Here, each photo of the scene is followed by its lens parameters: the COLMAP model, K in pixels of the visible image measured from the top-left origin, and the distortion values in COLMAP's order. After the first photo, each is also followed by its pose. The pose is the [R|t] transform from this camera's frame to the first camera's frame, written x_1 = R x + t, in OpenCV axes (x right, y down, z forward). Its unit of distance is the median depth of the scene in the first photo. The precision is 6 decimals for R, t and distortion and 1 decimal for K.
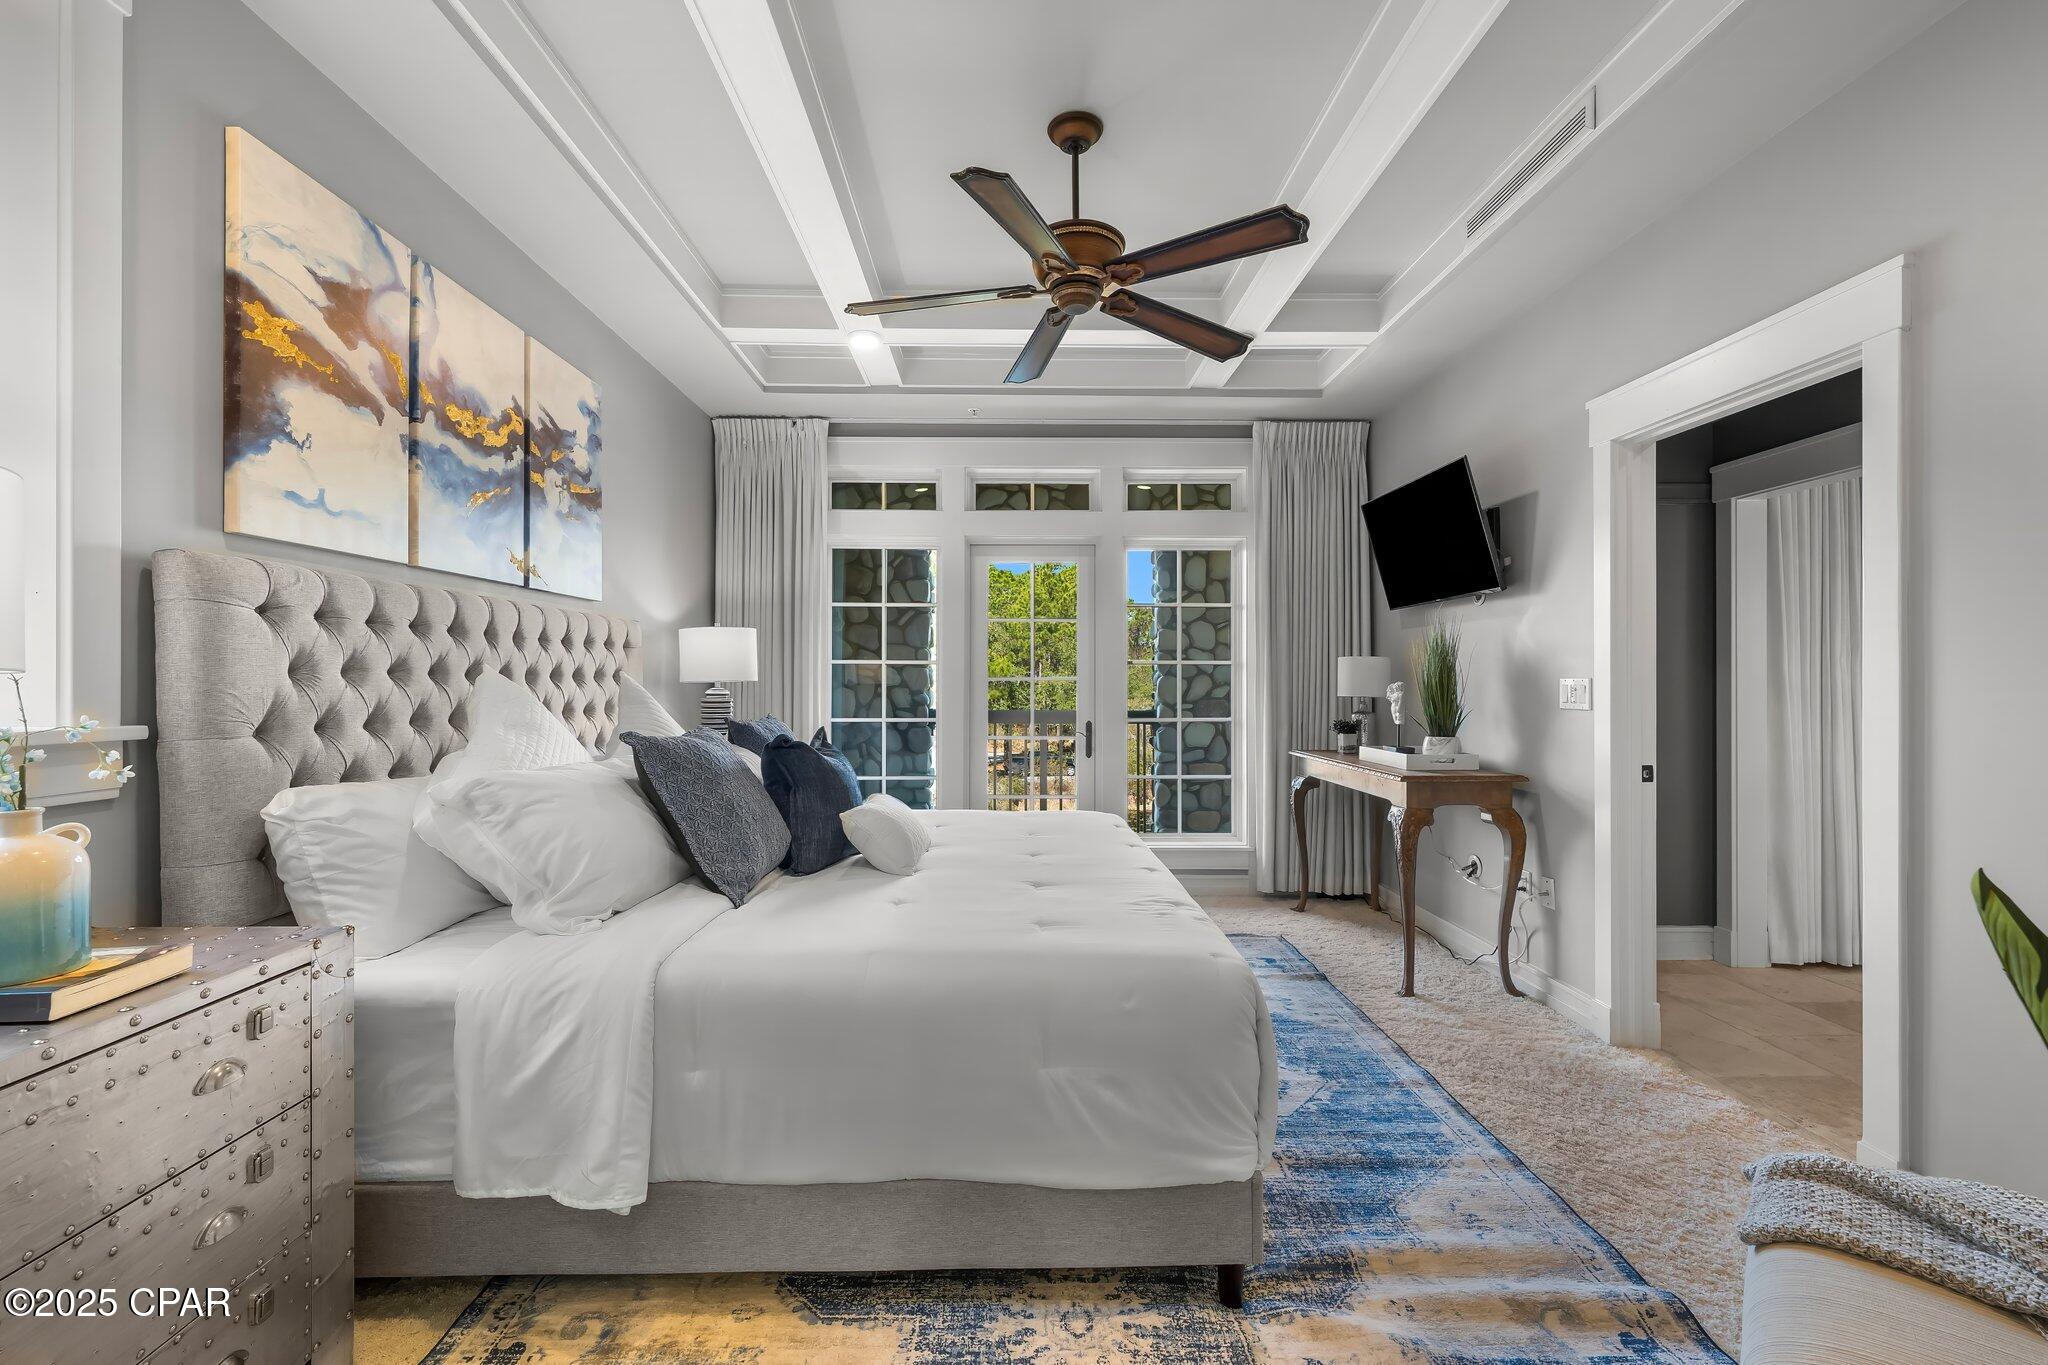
lens RADIAL K [[834.6, 0, 1006.4], [0, 834.6, 688.5], [0, 0, 1]] dist [-0.000991, 0.000226]
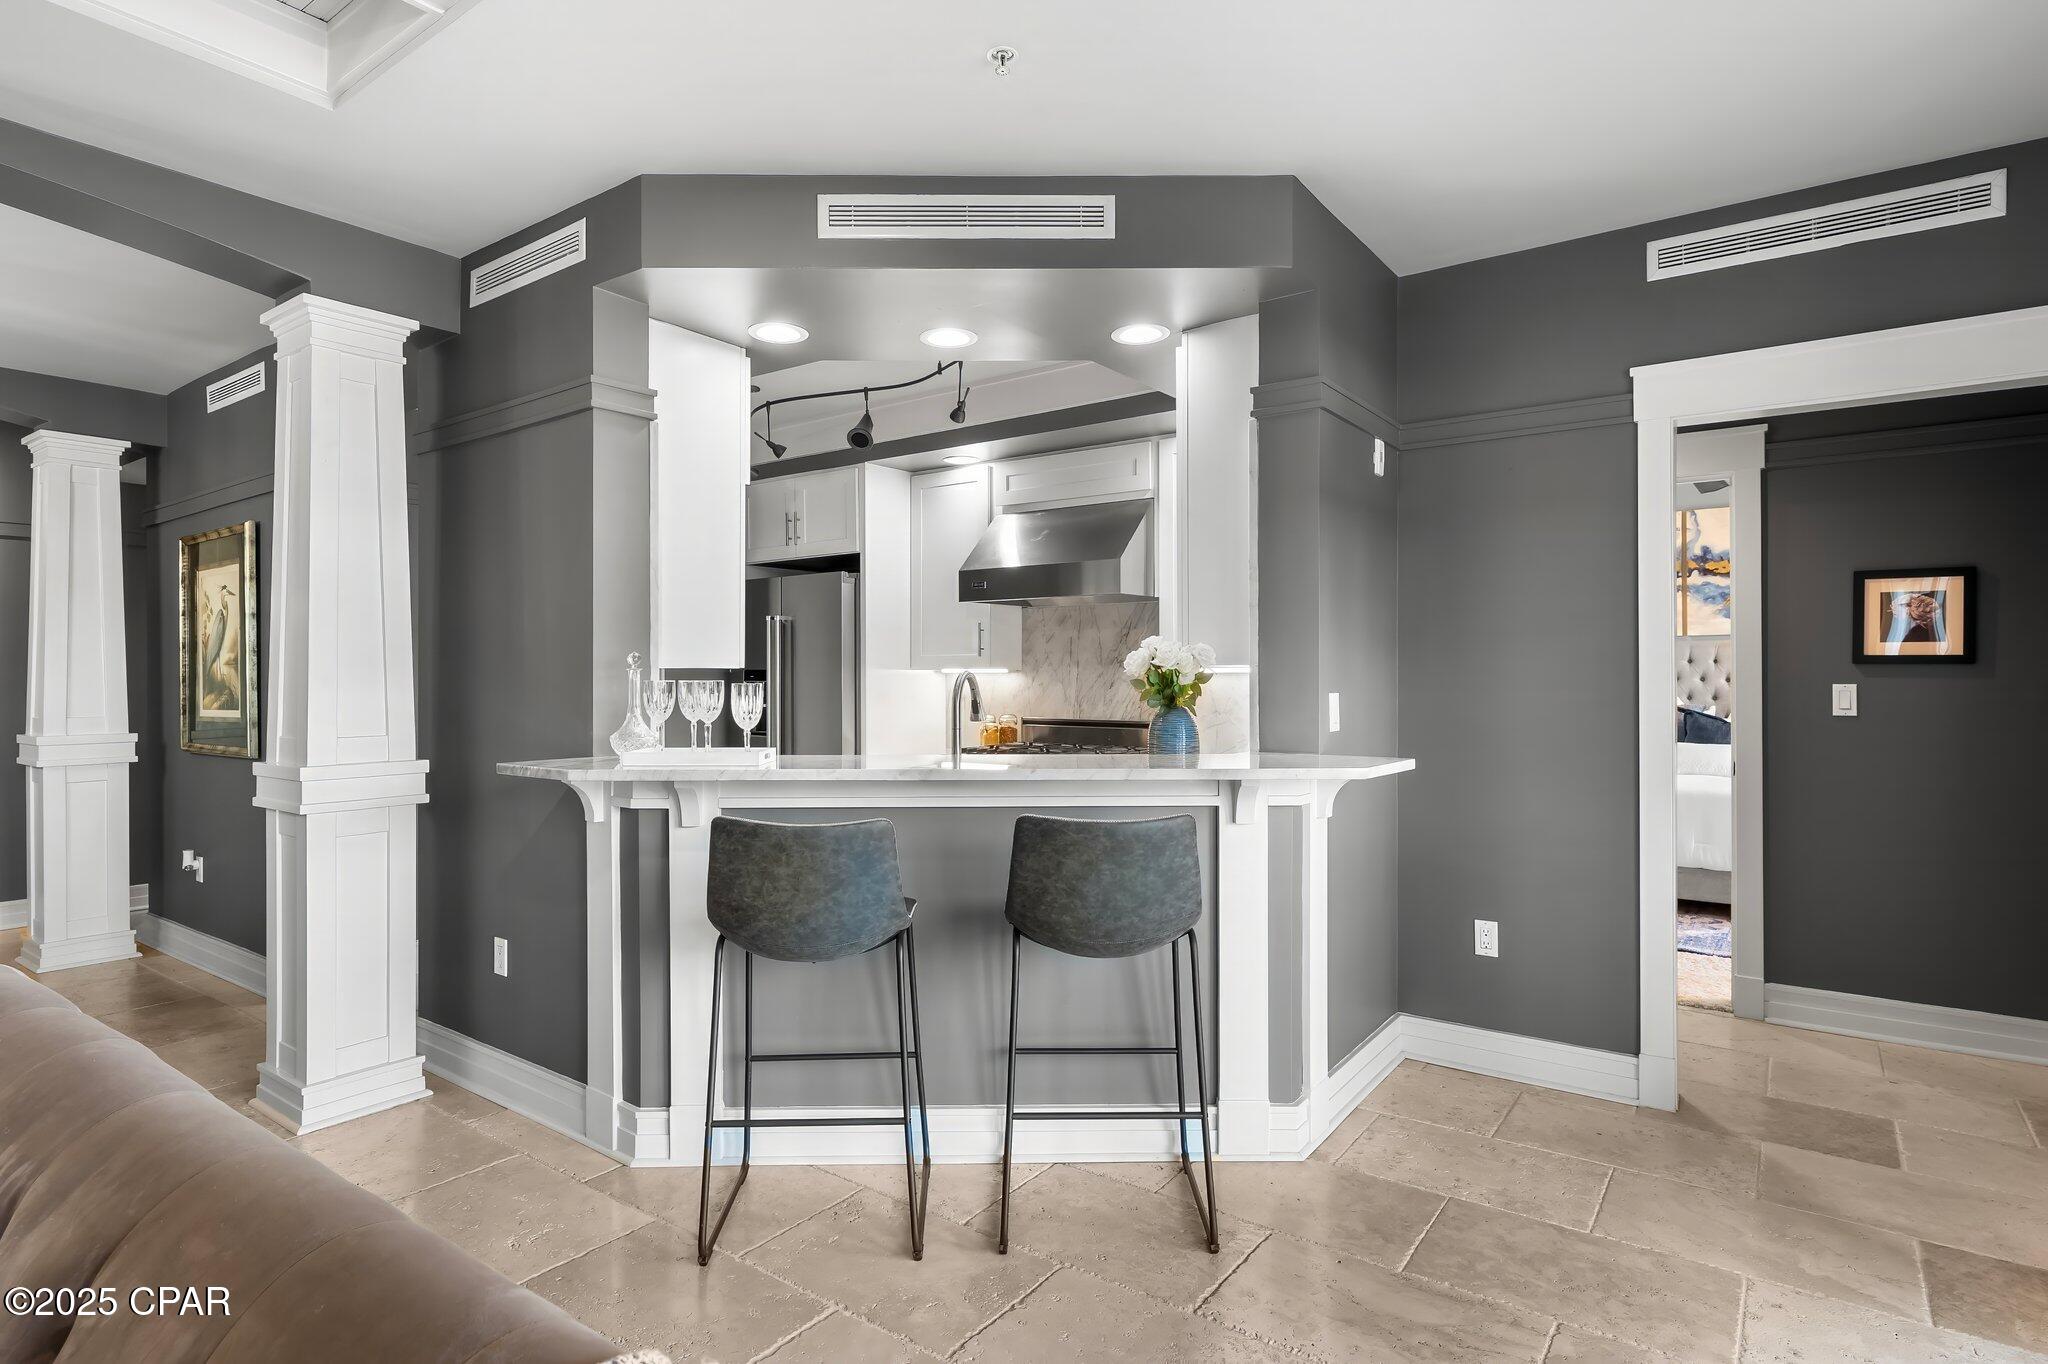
lens RADIAL K [[1057.2, 0, 1029.0], [0, 1057.2, 673.7], [0, 0, 1]] dist [-0.004166, 0.000169]
pose [[-0.599166, -0.004572, -0.800612, 2.492408], [-0.004125, 0.999988, -0.002624, -0.014438], [0.800614, 0.001730, -0.599178, 1.098522]]
